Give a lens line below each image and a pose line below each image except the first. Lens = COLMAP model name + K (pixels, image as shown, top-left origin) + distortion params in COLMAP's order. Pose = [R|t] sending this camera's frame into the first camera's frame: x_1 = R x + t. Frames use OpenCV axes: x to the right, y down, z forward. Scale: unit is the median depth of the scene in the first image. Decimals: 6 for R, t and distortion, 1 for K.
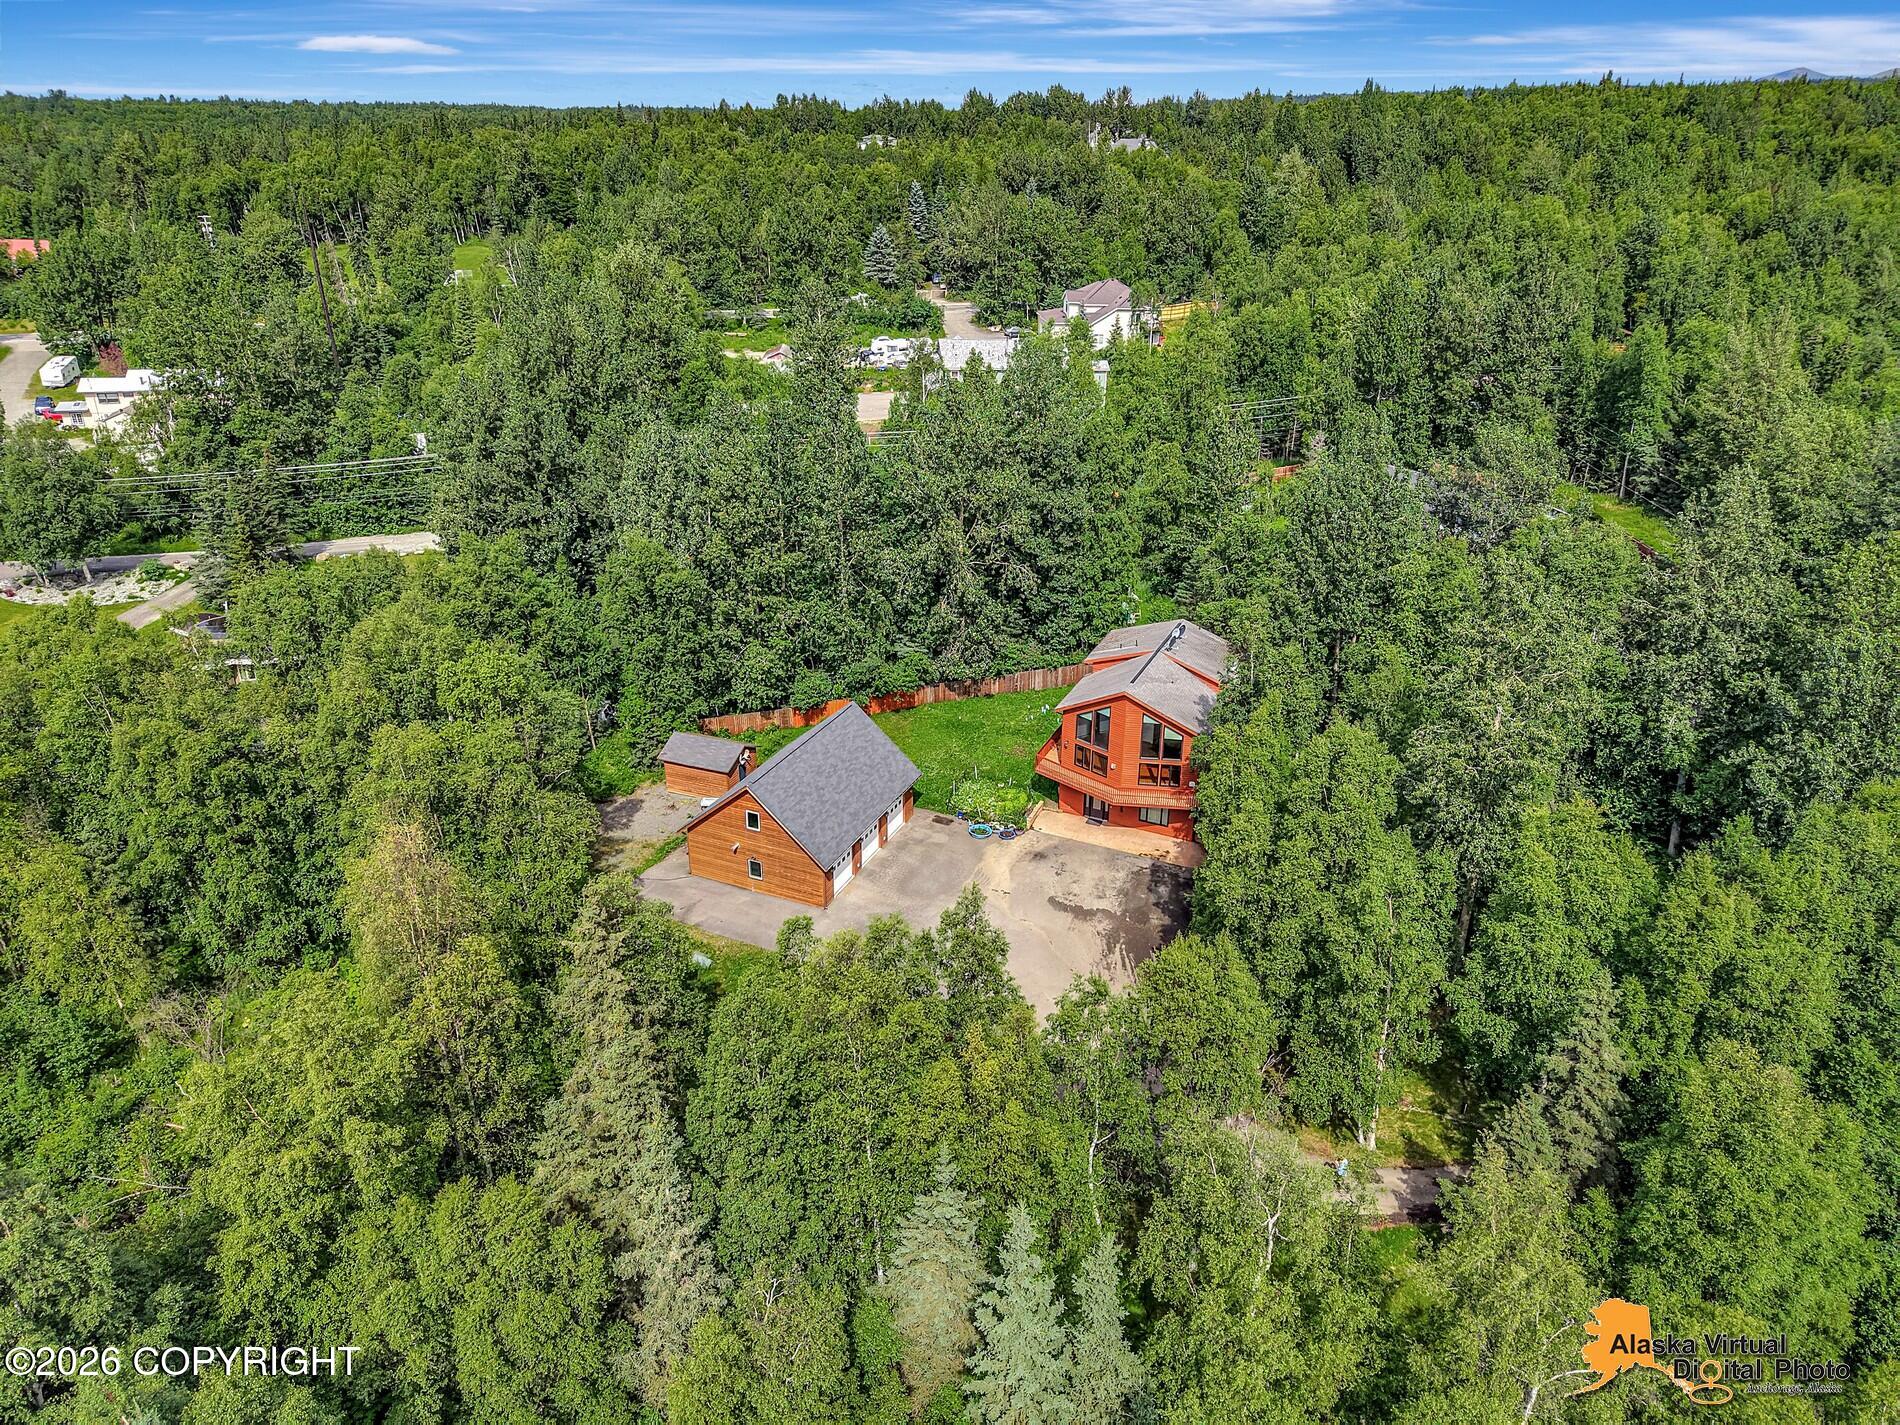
lens RADIAL K [[1298.7, 0, 946.1], [0, 1298.7, 706.7], [0, 0, 1]] dist [0.021981, -0.018323]
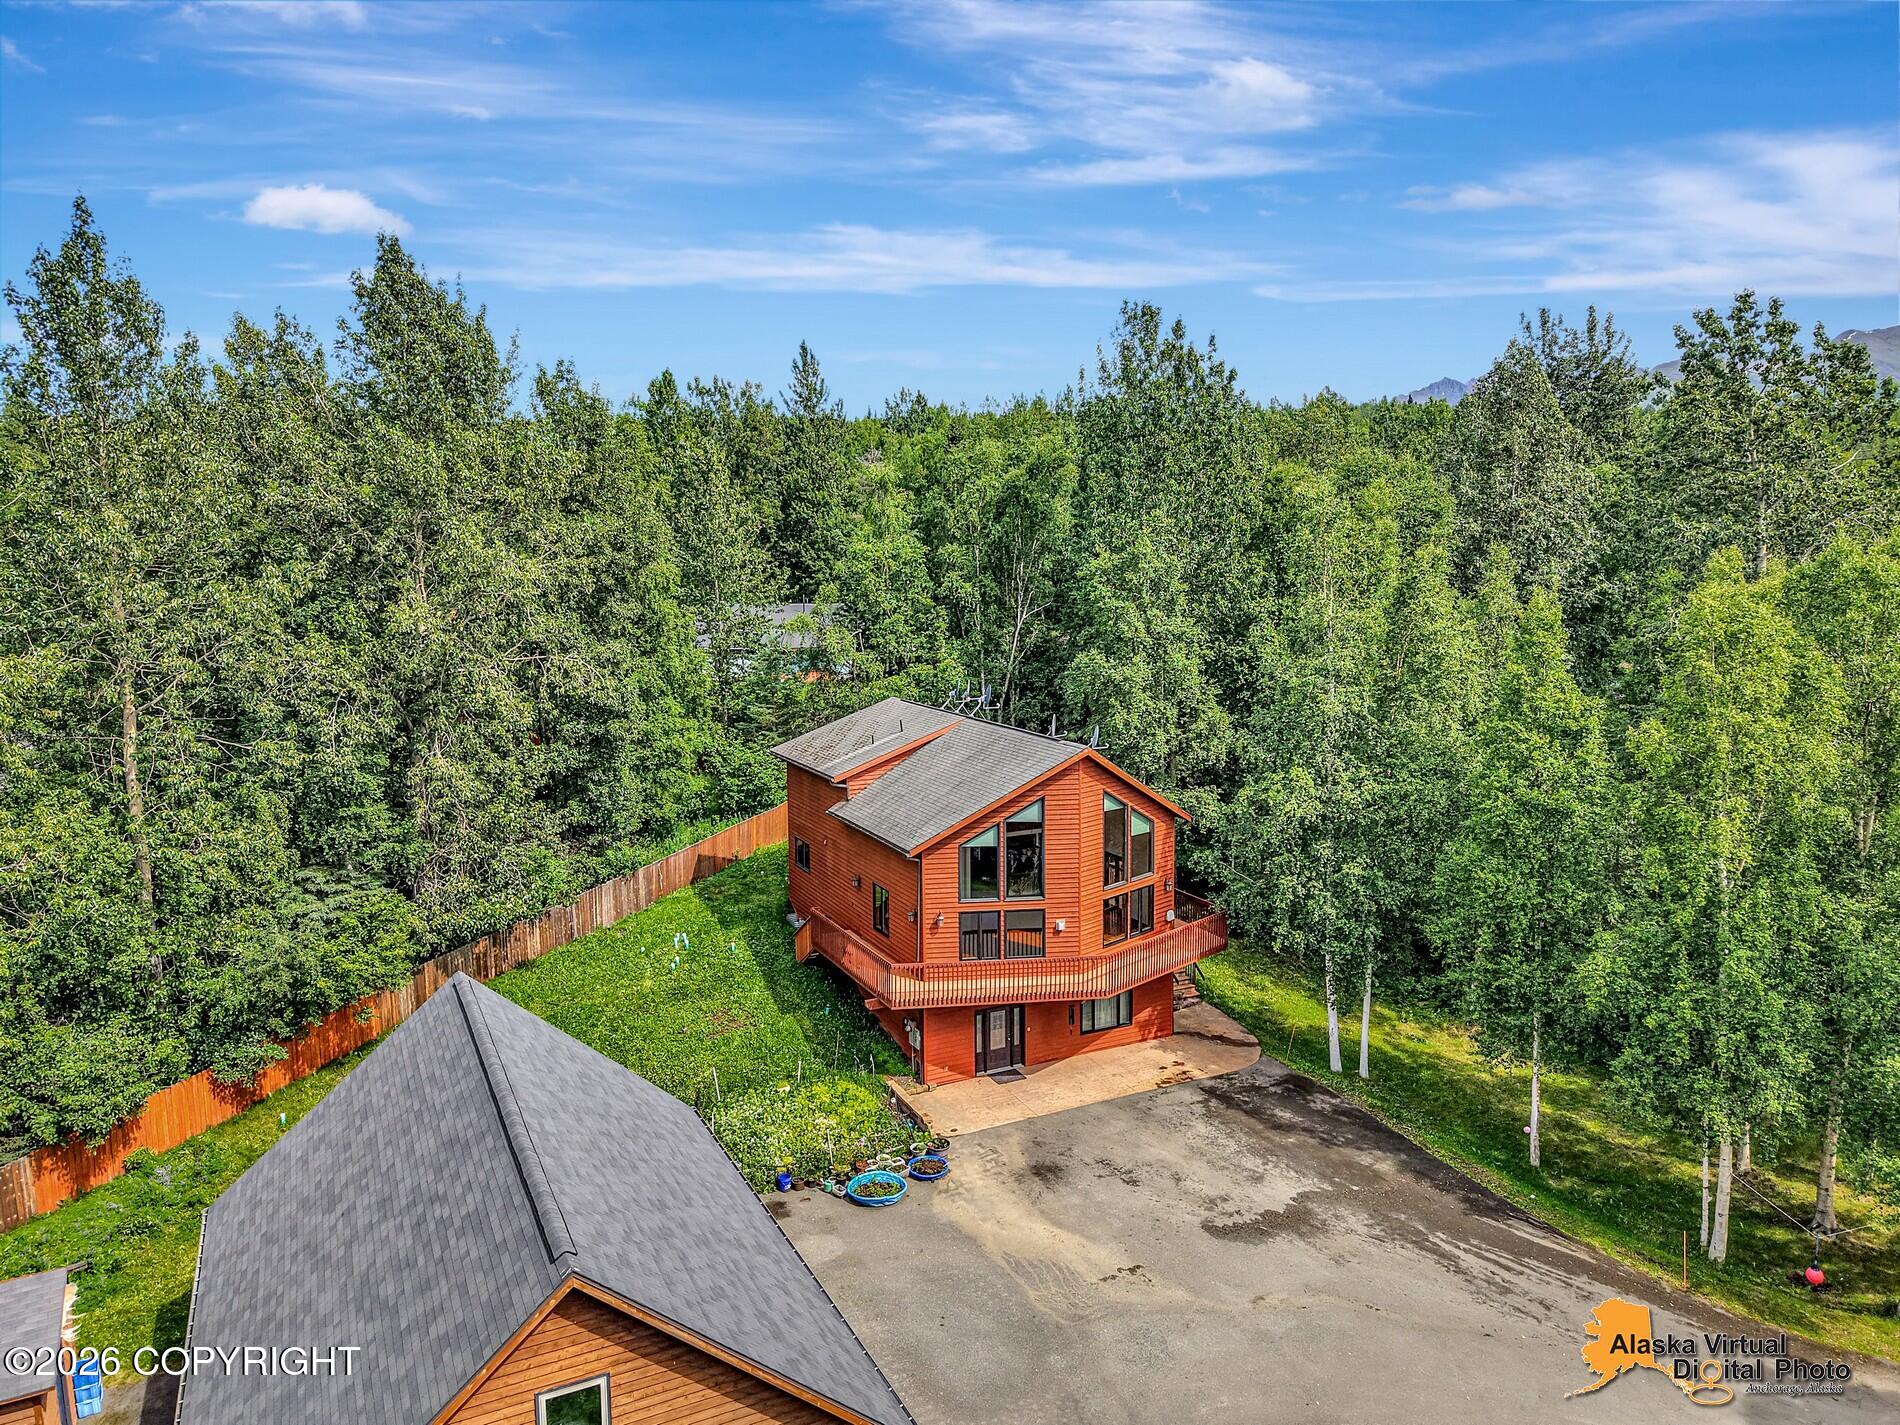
lens RADIAL K [[1298.7, 0, 941.7], [0, 1298.7, 713.4], [0, 0, 1]] dist [0.021981, -0.018323]
pose [[0.637767, -0.122679, 0.760396, -0.246694], [0.334875, 0.933208, -0.130310, 0.020725], [-0.693622, 0.337745, 0.636252, 0.696573]]
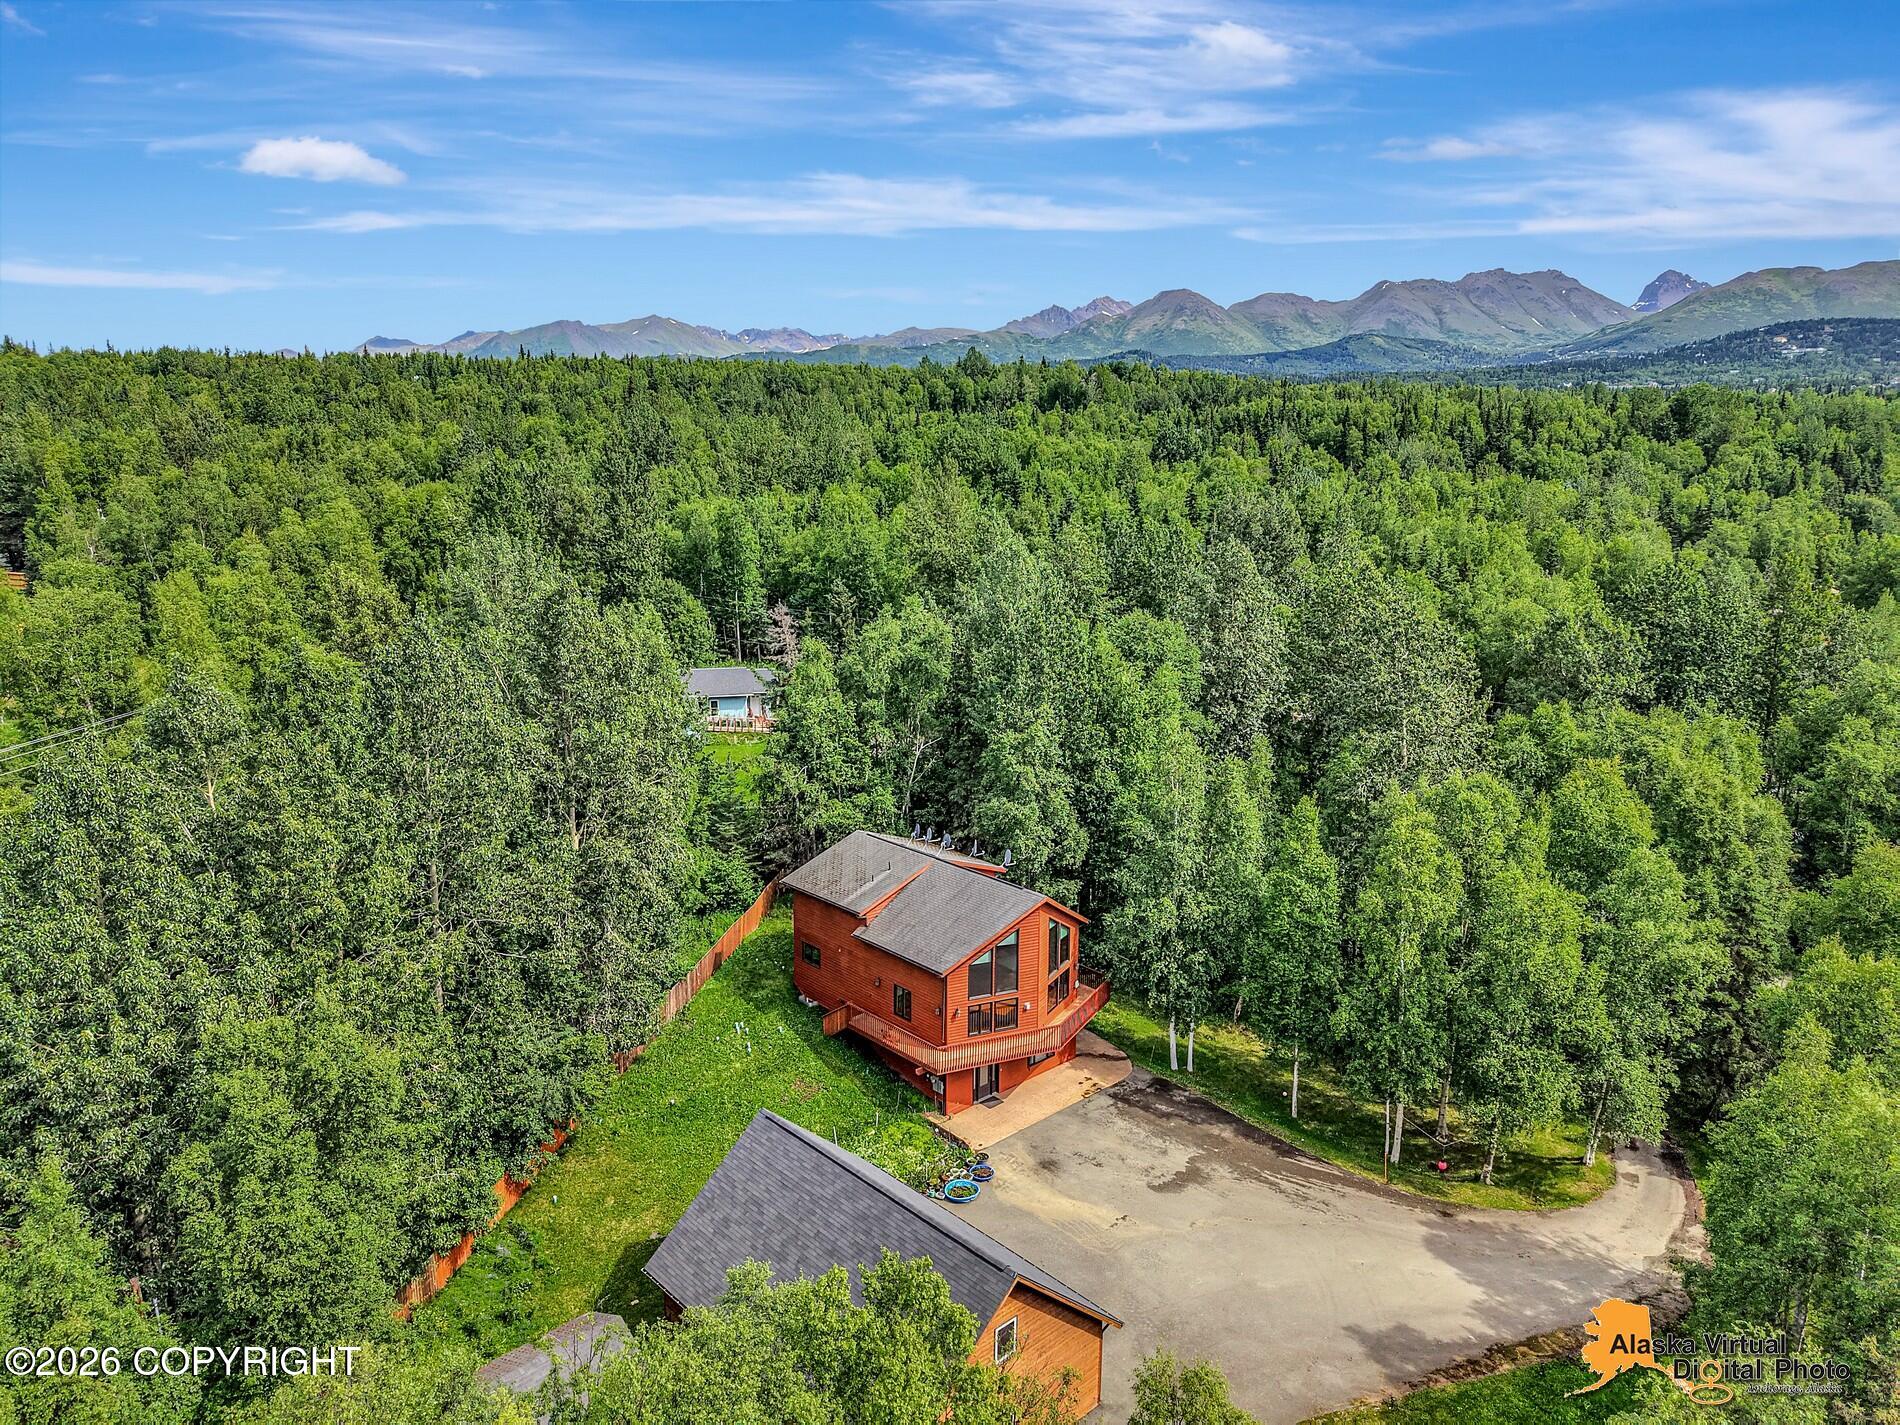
lens RADIAL K [[1298.7, 0, 945.3], [0, 1298.7, 703.3], [0, 0, 1]] dist [0.021981, -0.018323]
pose [[0.390142, -0.194446, 0.899989, -0.526211], [0.378372, 0.924960, 0.035818, -0.159330], [-0.839419, 0.326556, 0.434439, 0.650725]]
